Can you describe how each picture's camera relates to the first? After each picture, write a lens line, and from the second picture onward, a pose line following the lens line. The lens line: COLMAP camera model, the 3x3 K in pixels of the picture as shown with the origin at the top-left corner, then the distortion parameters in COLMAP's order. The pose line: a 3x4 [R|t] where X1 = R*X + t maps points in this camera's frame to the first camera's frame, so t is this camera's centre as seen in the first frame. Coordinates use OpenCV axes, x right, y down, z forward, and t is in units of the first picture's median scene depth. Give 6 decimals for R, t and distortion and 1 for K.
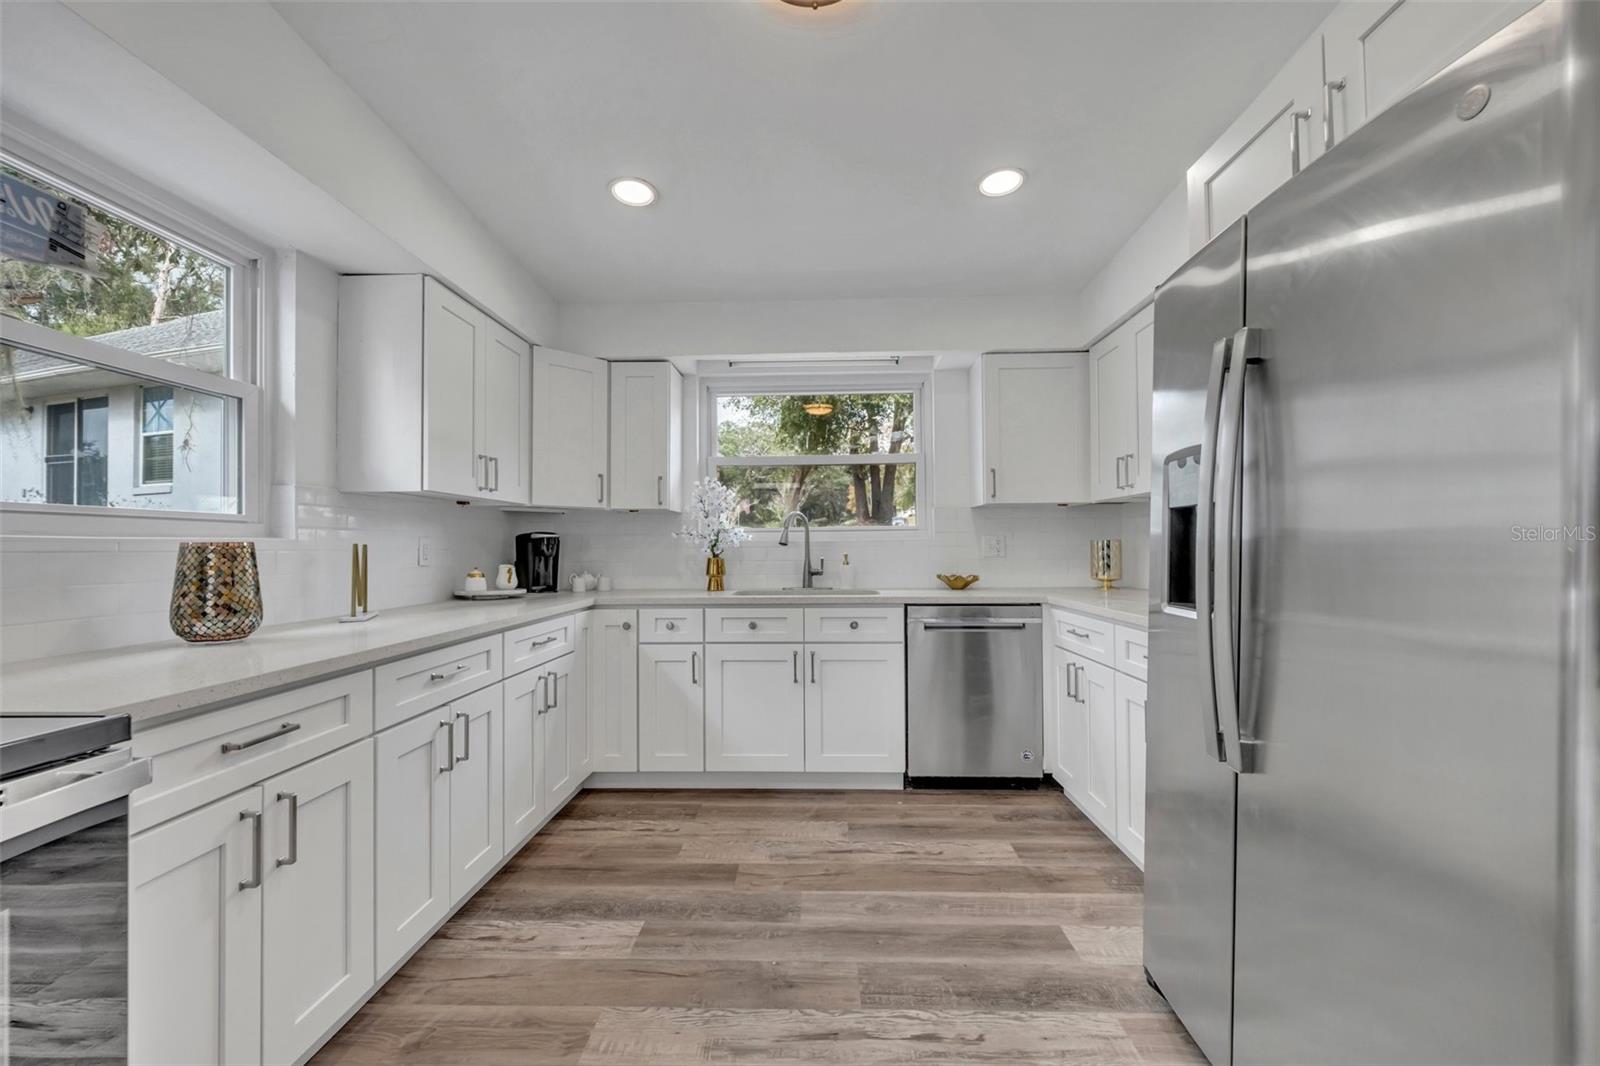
lens RADIAL K [[644.9, 0, 803.2], [0, 644.9, 537.1], [0, 0, 1]] dist [-0.000461, -0.000026]
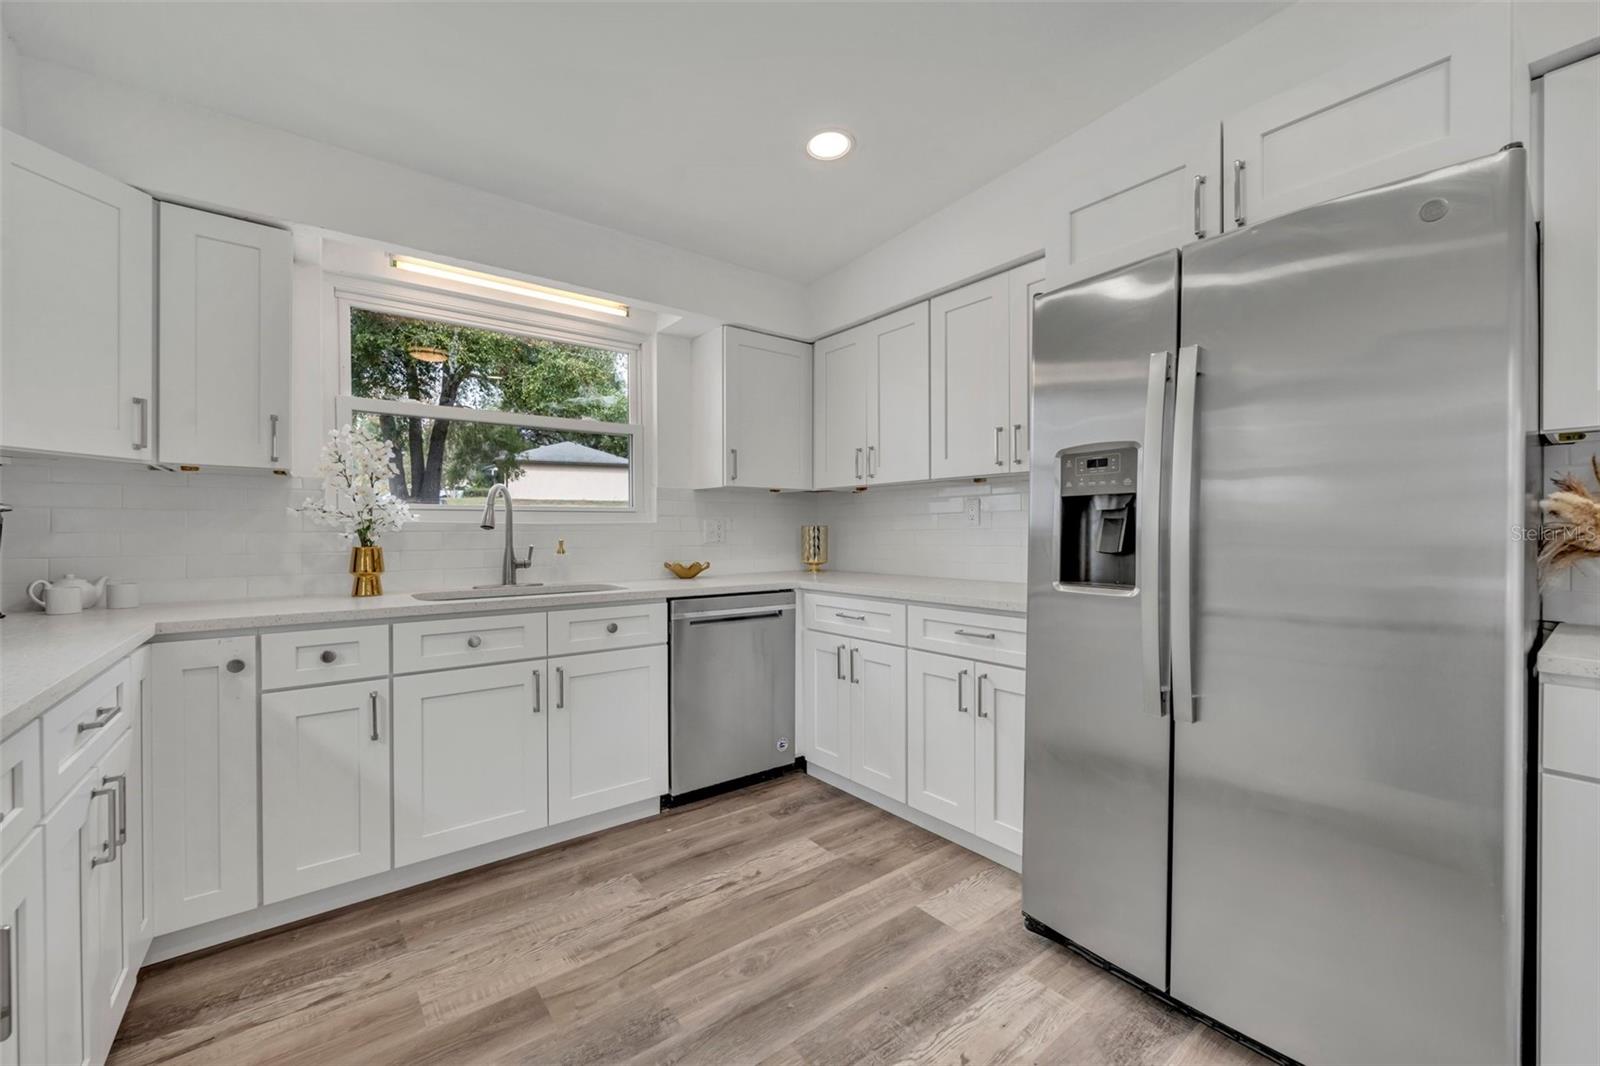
lens RADIAL K [[640.9, 0, 802.4], [0, 640.9, 534.9], [0, 0, 1]] dist [-0.001419, -0.000094]
pose [[0.766933, 0.000792, 0.641726, -0.281394], [-0.012166, 0.999837, 0.013306, 0.006707], [-0.641611, -0.018012, 0.766818, 0.258673]]
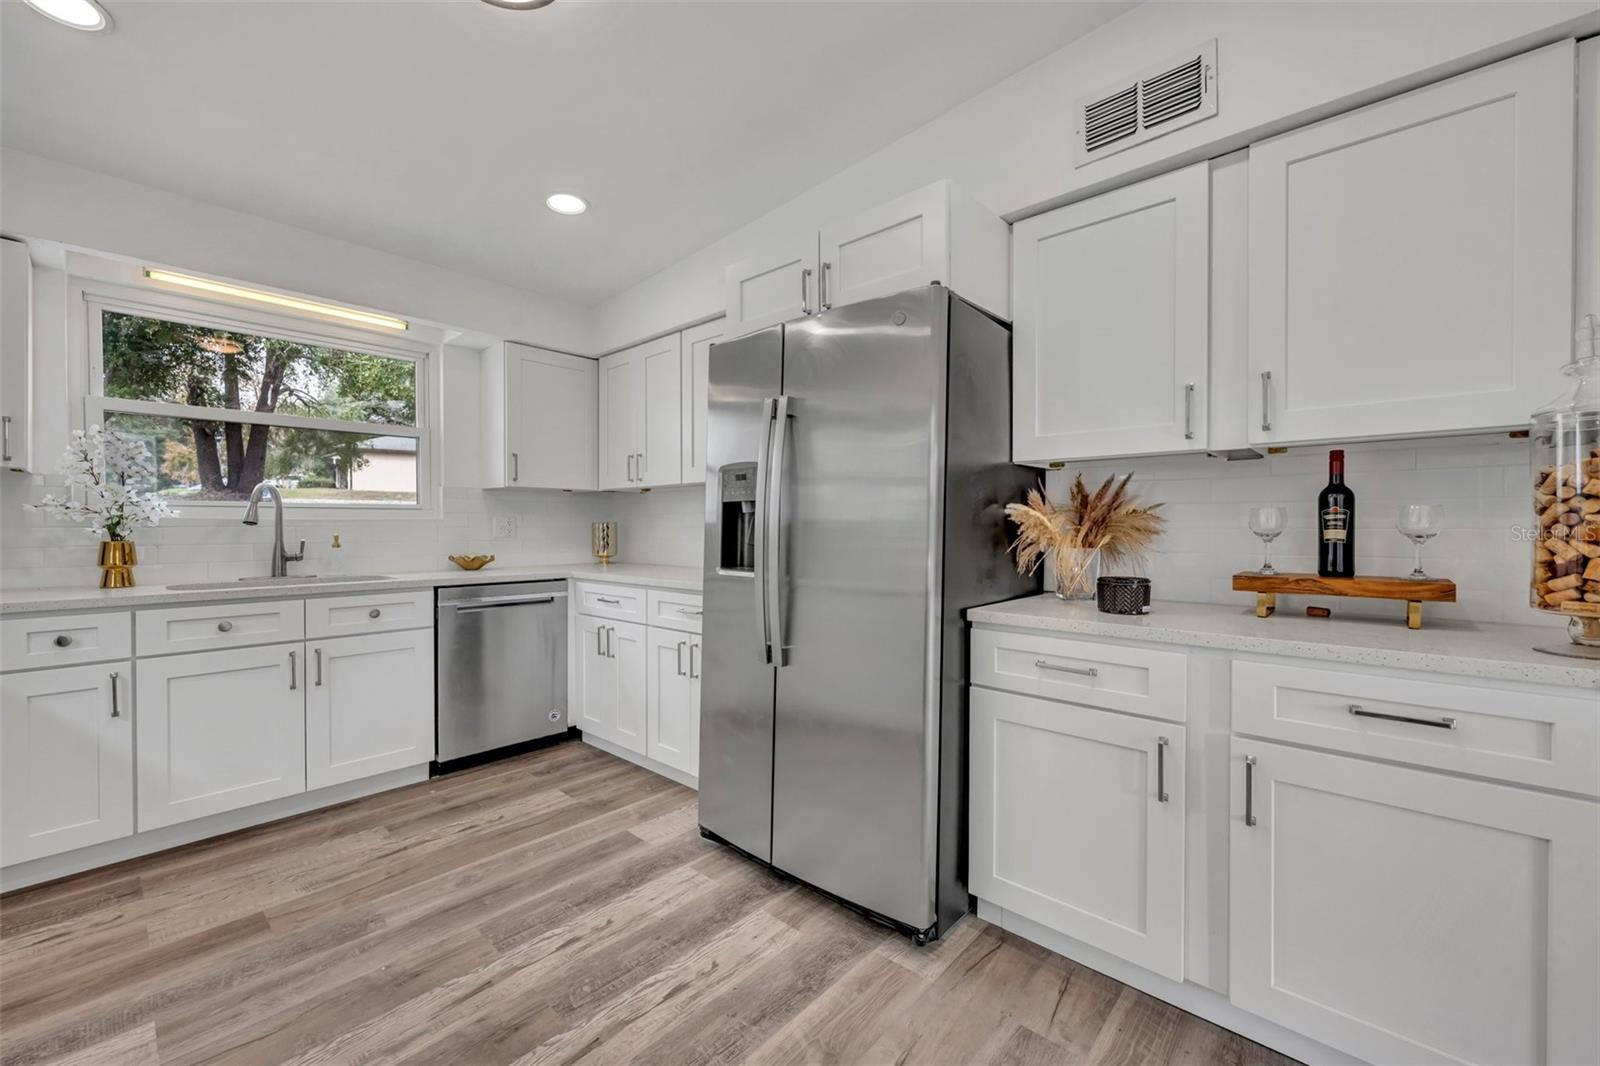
lens RADIAL K [[640.3, 0, 800.0], [0, 640.3, 533.0], [0, 0, 1]] dist [-0.000092, 0.000113]
pose [[0.646621, -0.001203, 0.762810, -0.244158], [-0.016415, 0.999745, 0.015492, -0.000387], [-0.762634, -0.022539, 0.646437, -0.037145]]
